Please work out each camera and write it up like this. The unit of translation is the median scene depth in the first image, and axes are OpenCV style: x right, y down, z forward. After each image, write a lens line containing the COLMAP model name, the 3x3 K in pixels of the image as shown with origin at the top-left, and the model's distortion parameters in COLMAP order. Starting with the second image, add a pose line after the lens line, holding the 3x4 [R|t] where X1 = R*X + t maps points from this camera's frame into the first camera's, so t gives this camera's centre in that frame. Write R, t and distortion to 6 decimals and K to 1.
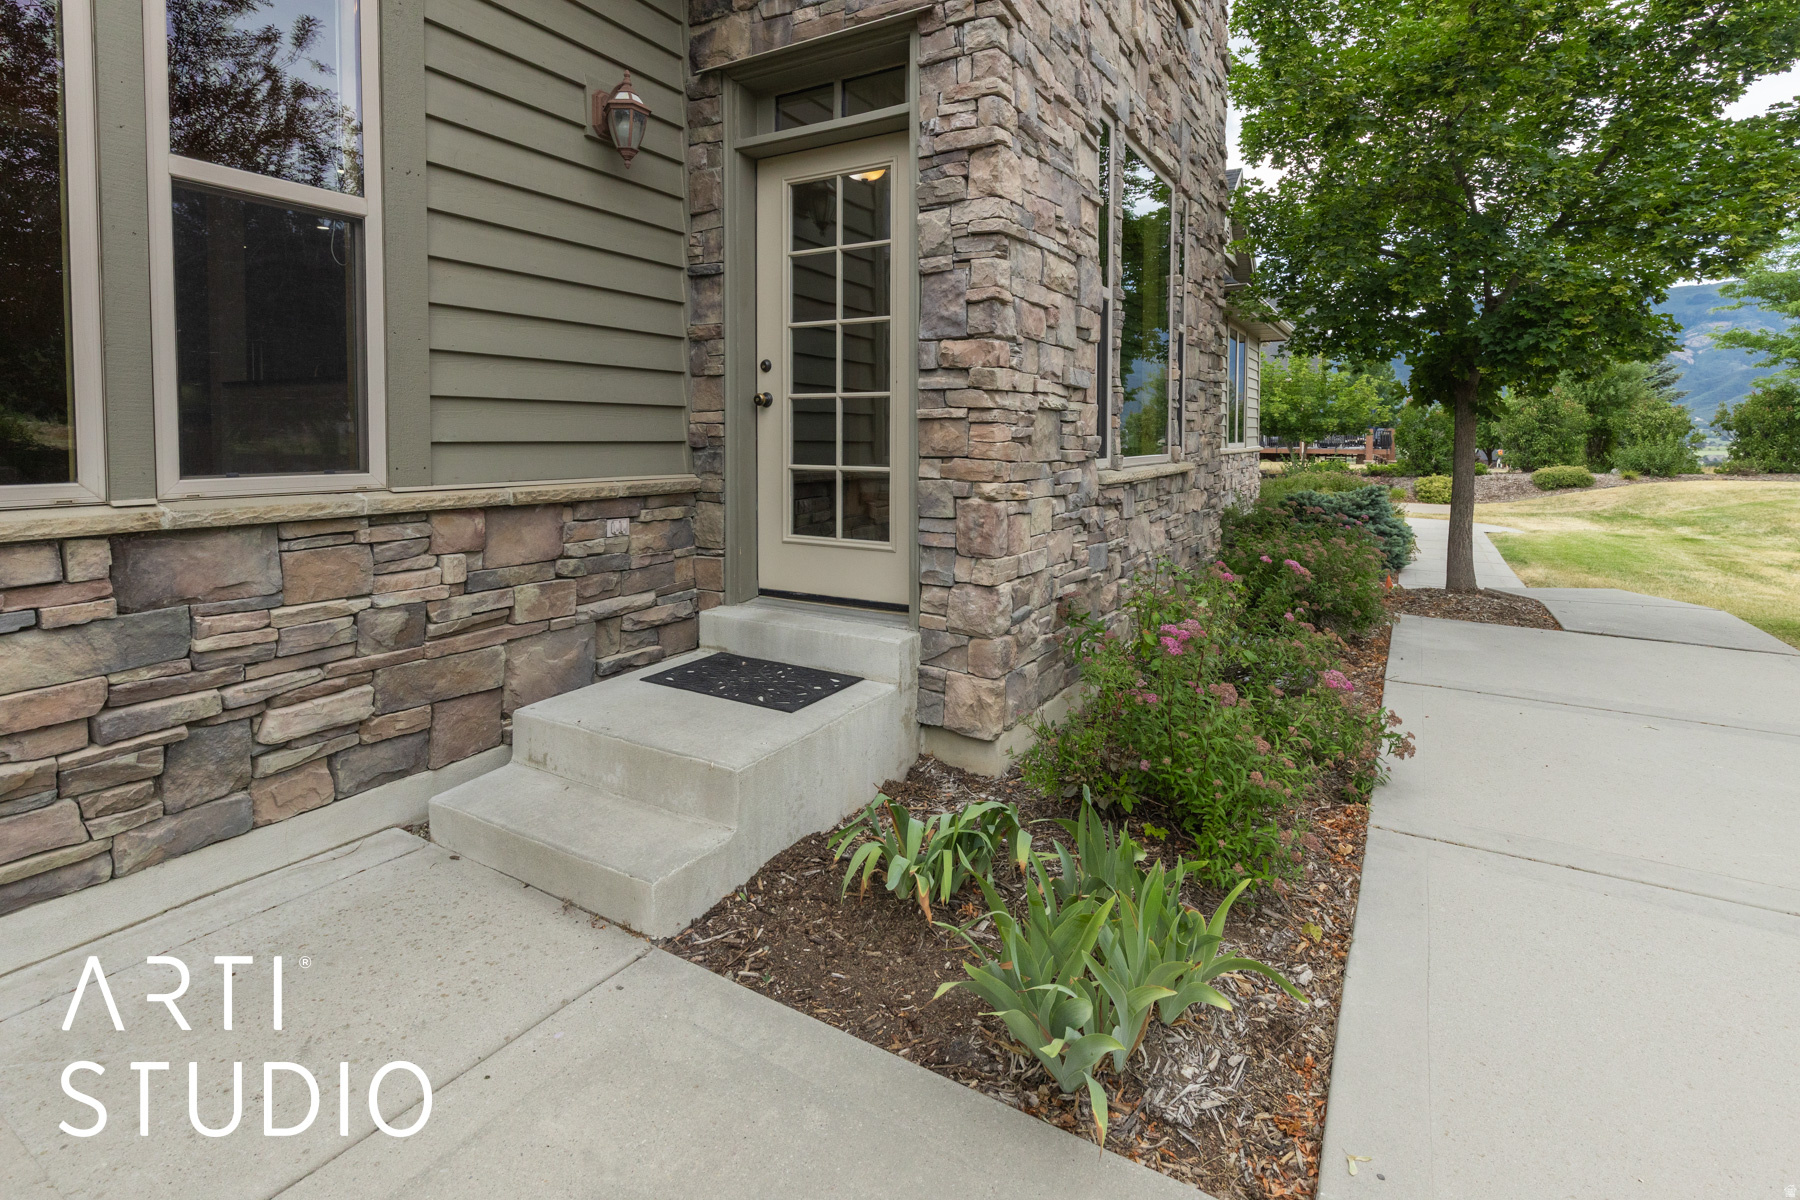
lens RADIAL K [[871.2, 0, 920.5], [0, 871.2, 463.2], [0, 0, 1]] dist [0.004527, 0.000326]
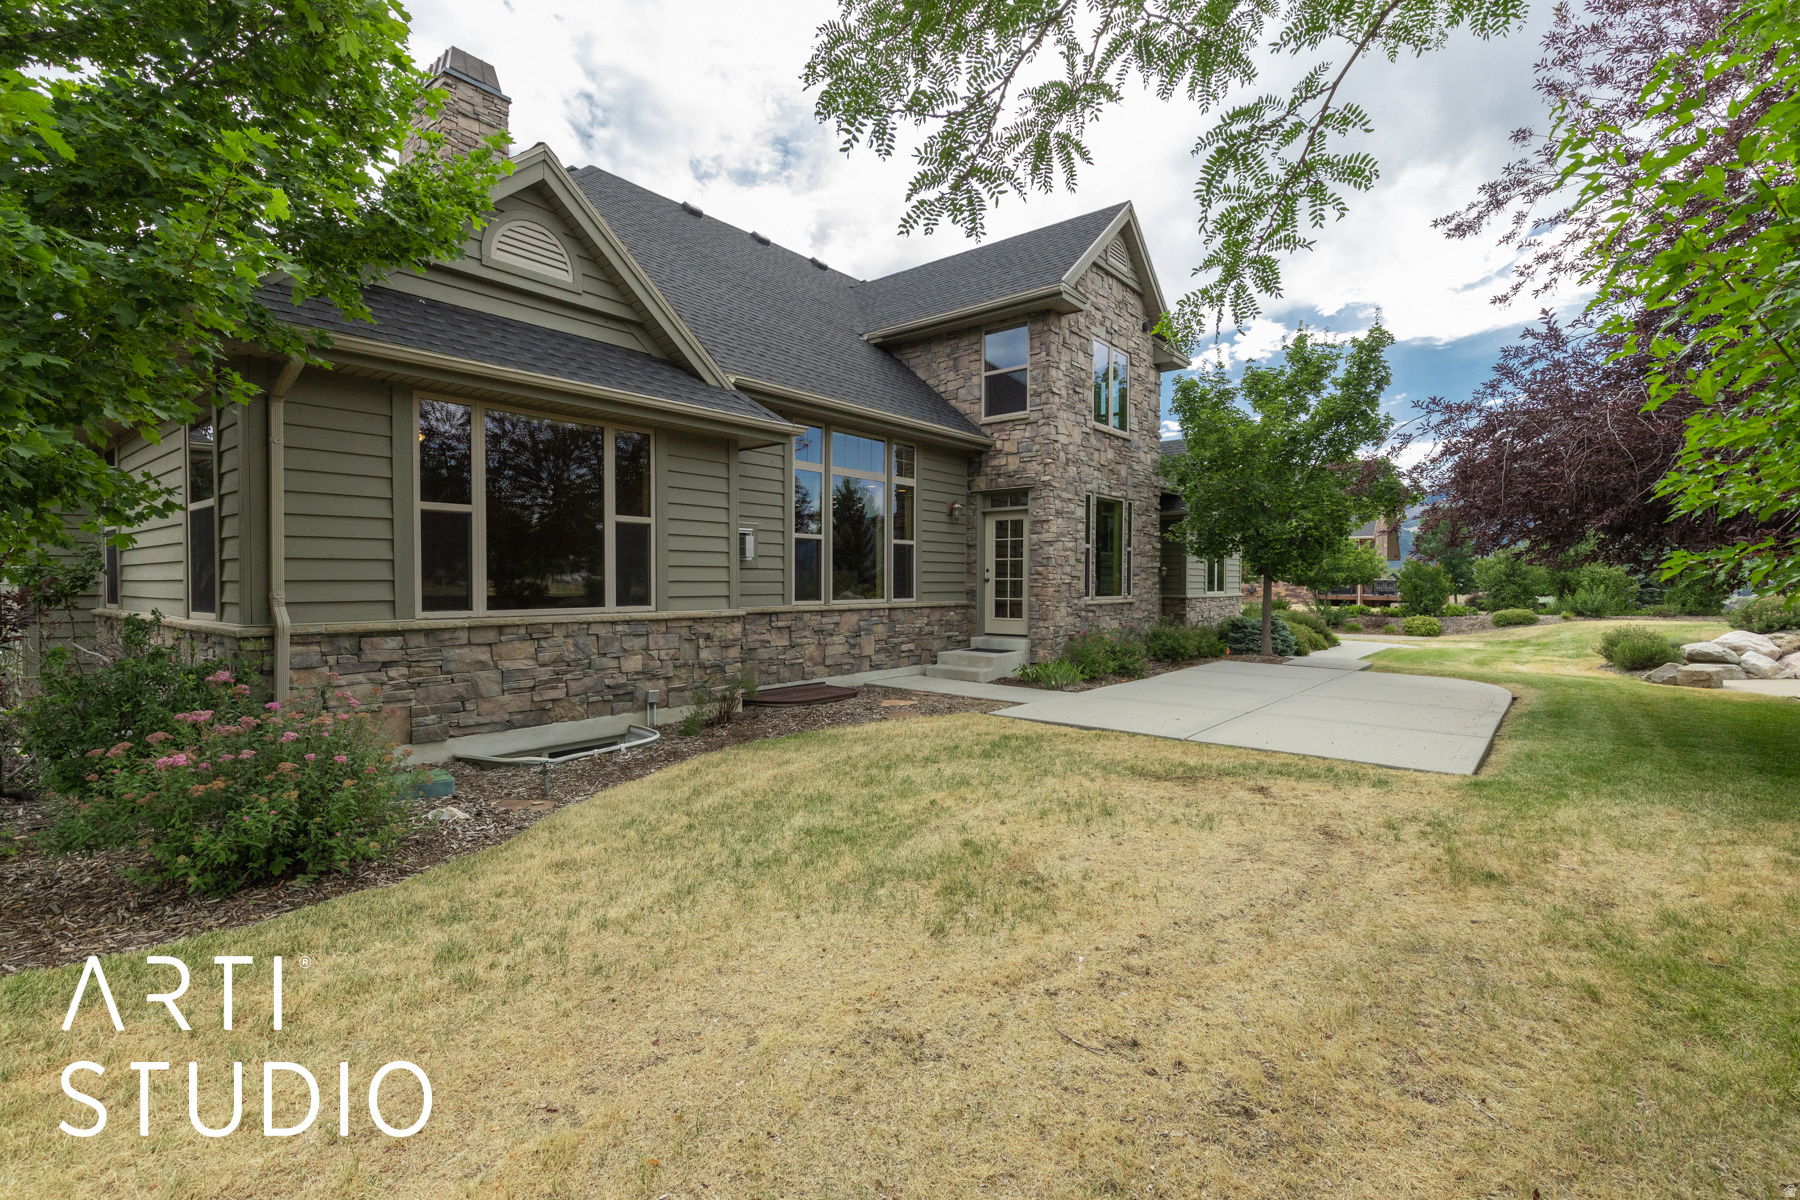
lens RADIAL K [[819.1, 0, 904.0], [0, 819.1, 599.1], [0, 0, 1]] dist [0.010621, -0.000068]
pose [[0.987412, 0.003288, -0.158132, 0.019191], [-0.005187, 0.999919, -0.011598, 0.052465], [0.158081, 0.012272, 0.987350, -2.657701]]
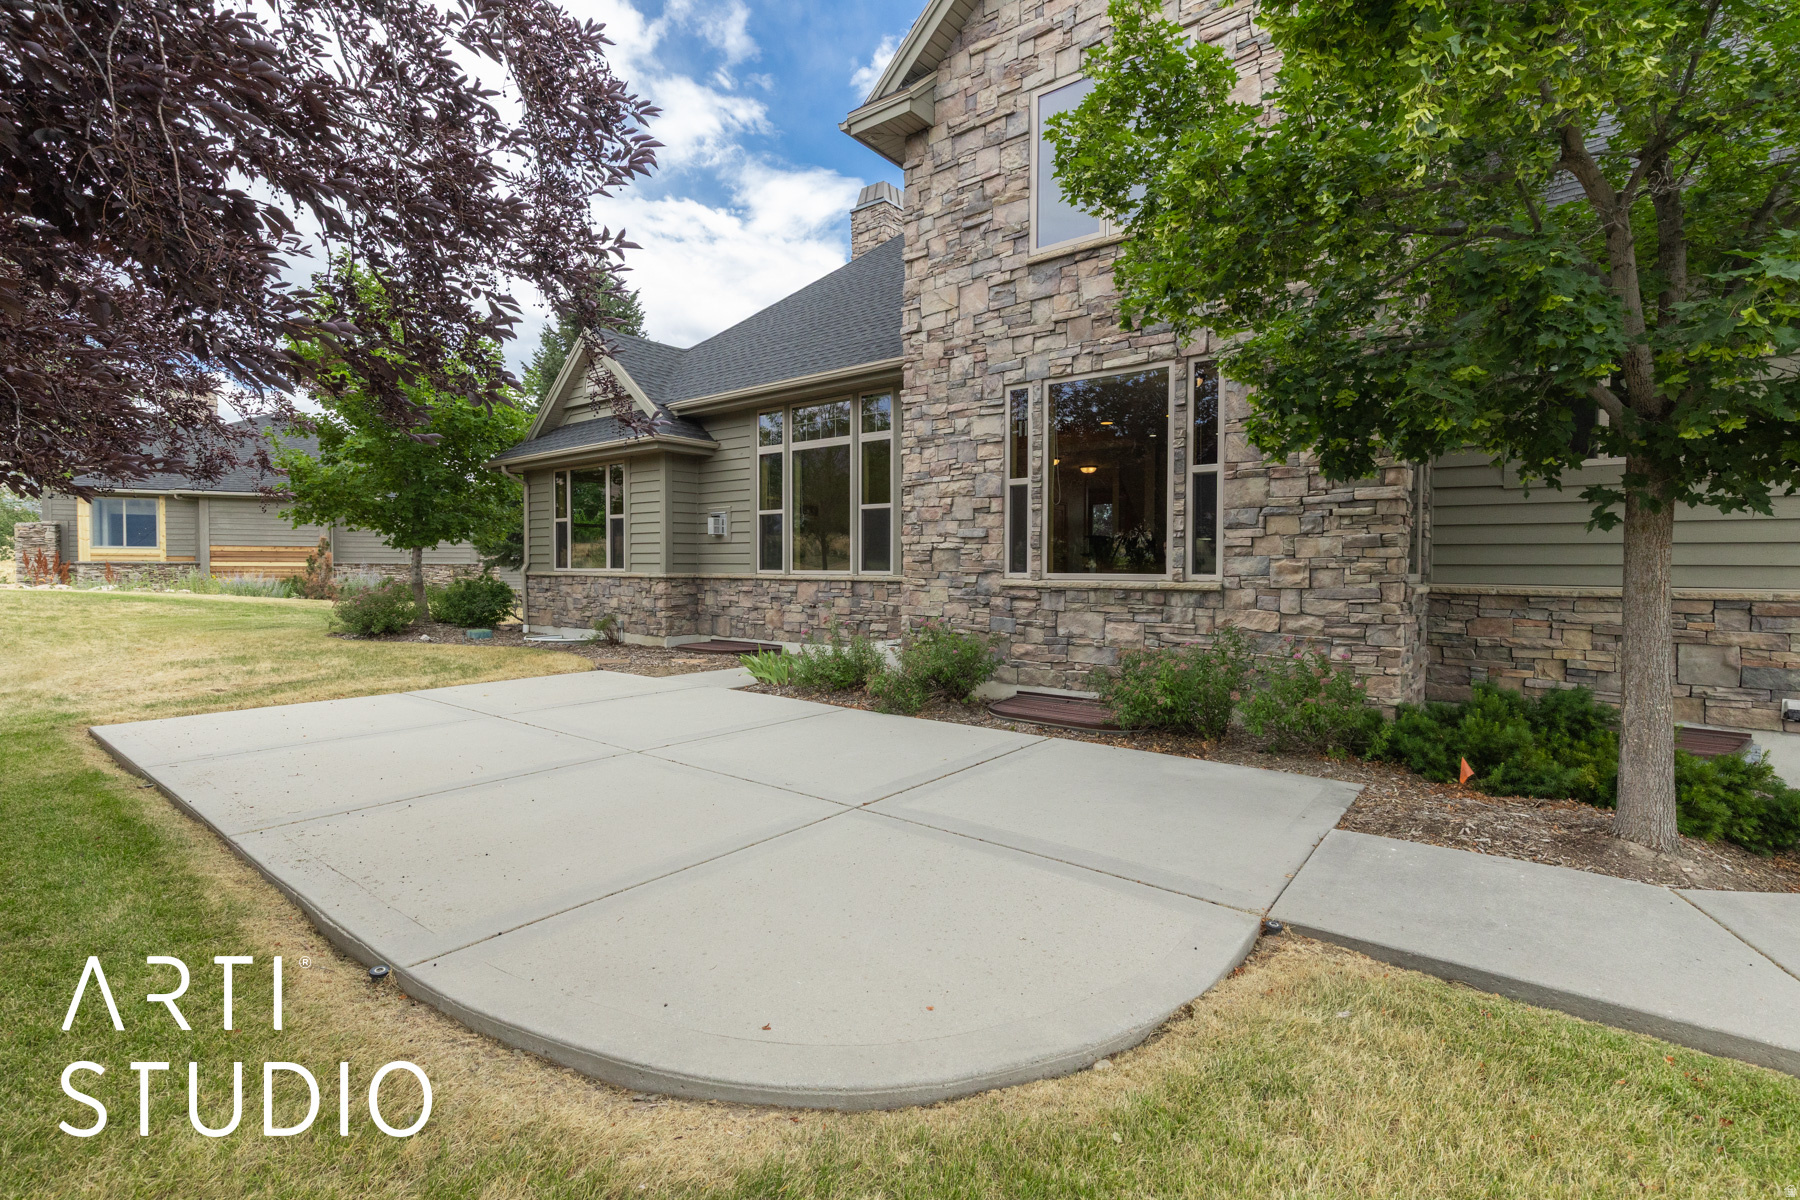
lens RADIAL K [[820.9, 0, 898.2], [0, 820.9, 587.6], [0, 0, 1]] dist [0.008574, -0.000419]
pose [[-0.160963, 0.021485, -0.986727, 2.413264], [-0.038508, 0.998865, 0.028031, -0.016295], [0.986209, 0.042509, -0.159953, 1.276236]]
